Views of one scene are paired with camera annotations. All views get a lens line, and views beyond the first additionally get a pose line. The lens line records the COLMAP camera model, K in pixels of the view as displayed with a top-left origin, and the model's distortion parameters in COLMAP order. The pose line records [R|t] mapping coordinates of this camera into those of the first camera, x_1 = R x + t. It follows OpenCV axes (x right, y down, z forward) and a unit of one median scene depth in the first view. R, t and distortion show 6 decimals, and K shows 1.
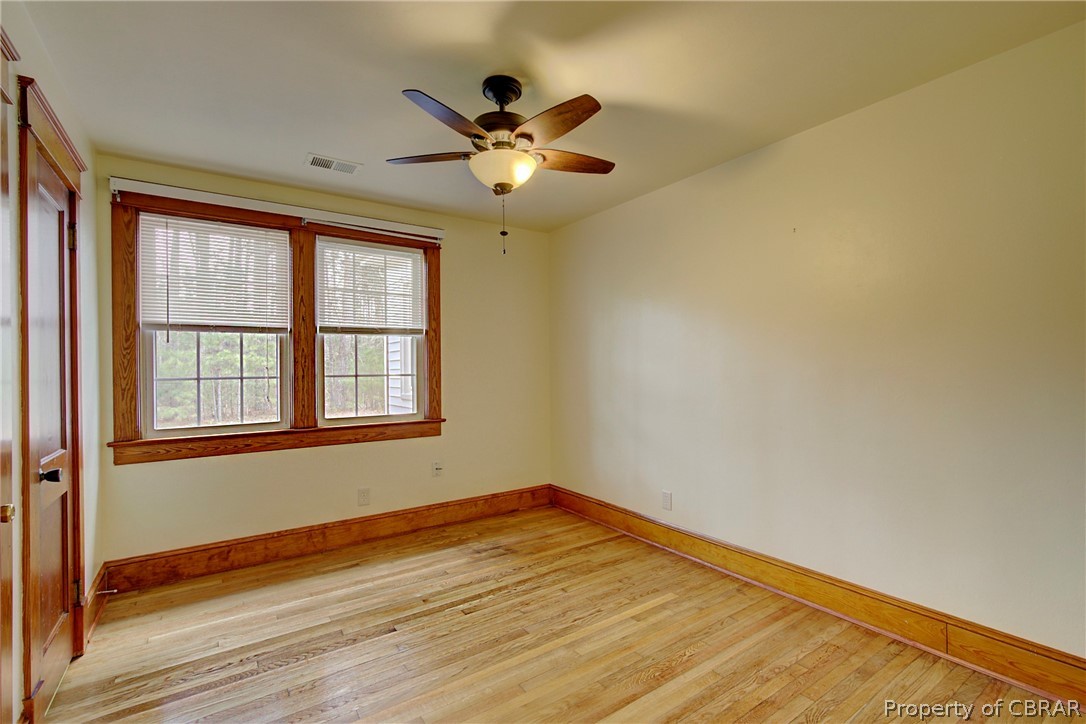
lens RADIAL K [[493.6, 0, 556.7], [0, 493.6, 366.5], [0, 0, 1]] dist [0.000342, 0.000074]
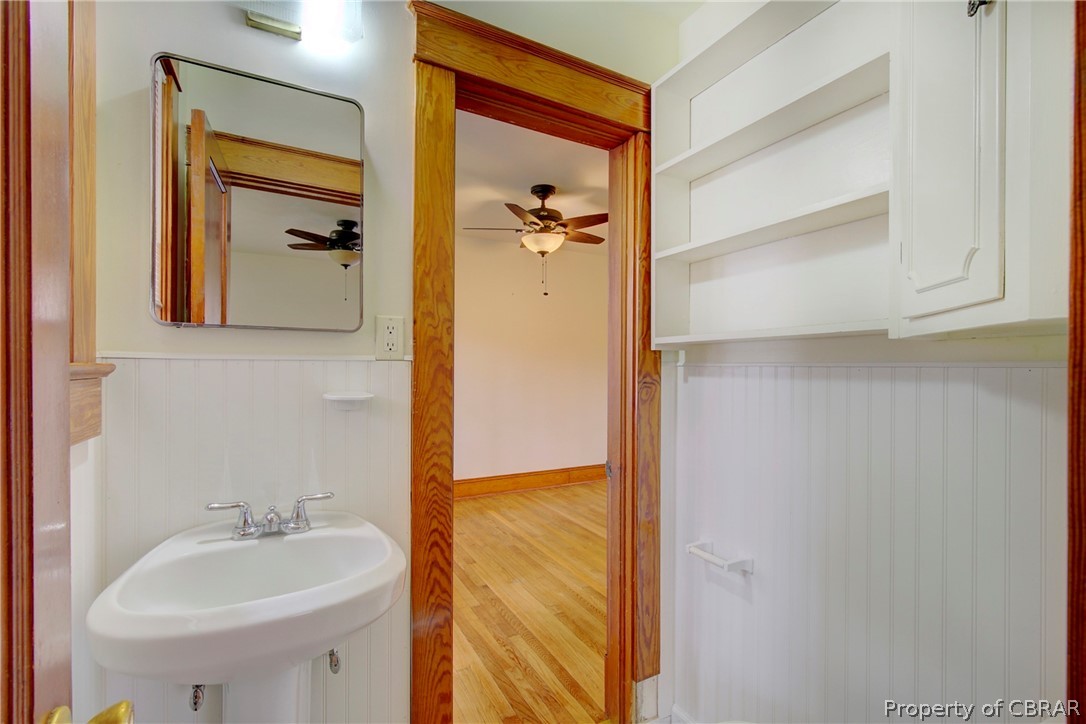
lens RADIAL K [[484.4, 0, 543.0], [0, 484.4, 362.0], [0, 0, 1]] dist [-0.000270, 0.000023]
pose [[0.141955, 0.017603, 0.989717, -1.053958], [-0.005537, 0.999840, -0.016989, 0.002563], [-0.989858, -0.003068, 0.142030, 0.487343]]
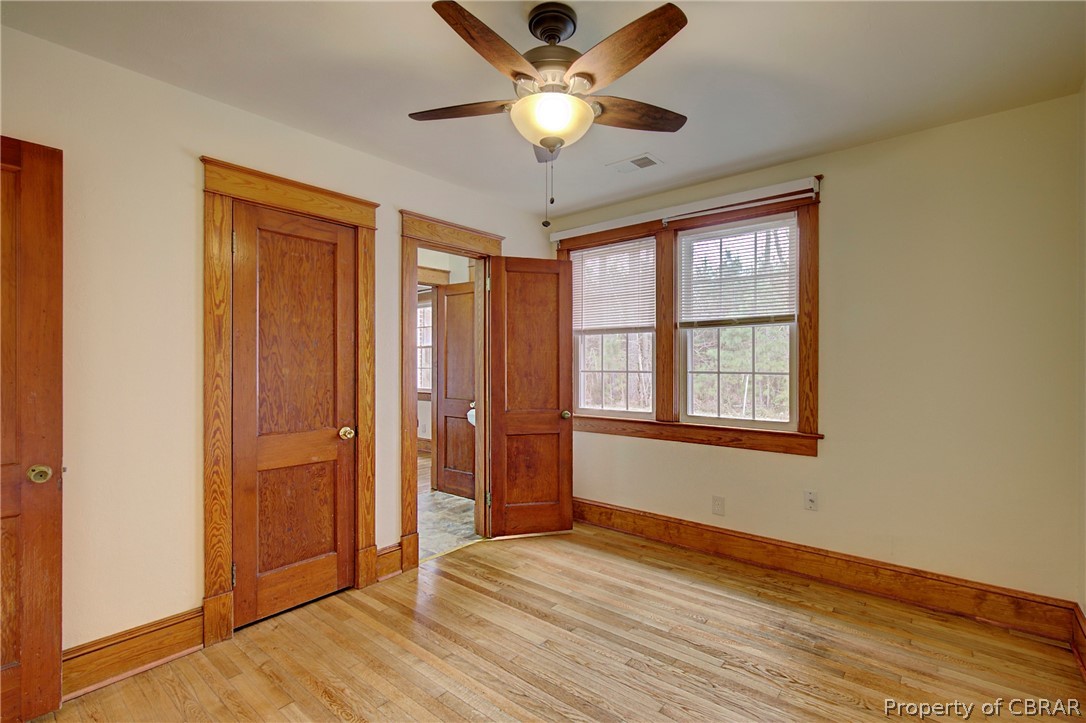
lens RADIAL K [[493.6, 0, 556.7], [0, 493.6, 366.0], [0, 0, 1]] dist [0.000342, 0.000074]
pose [[0.269799, 0.013856, -0.962817, 0.426418], [-0.002749, 0.999903, 0.013620, -0.005379], [0.962913, -0.001028, 0.269811, 0.496142]]
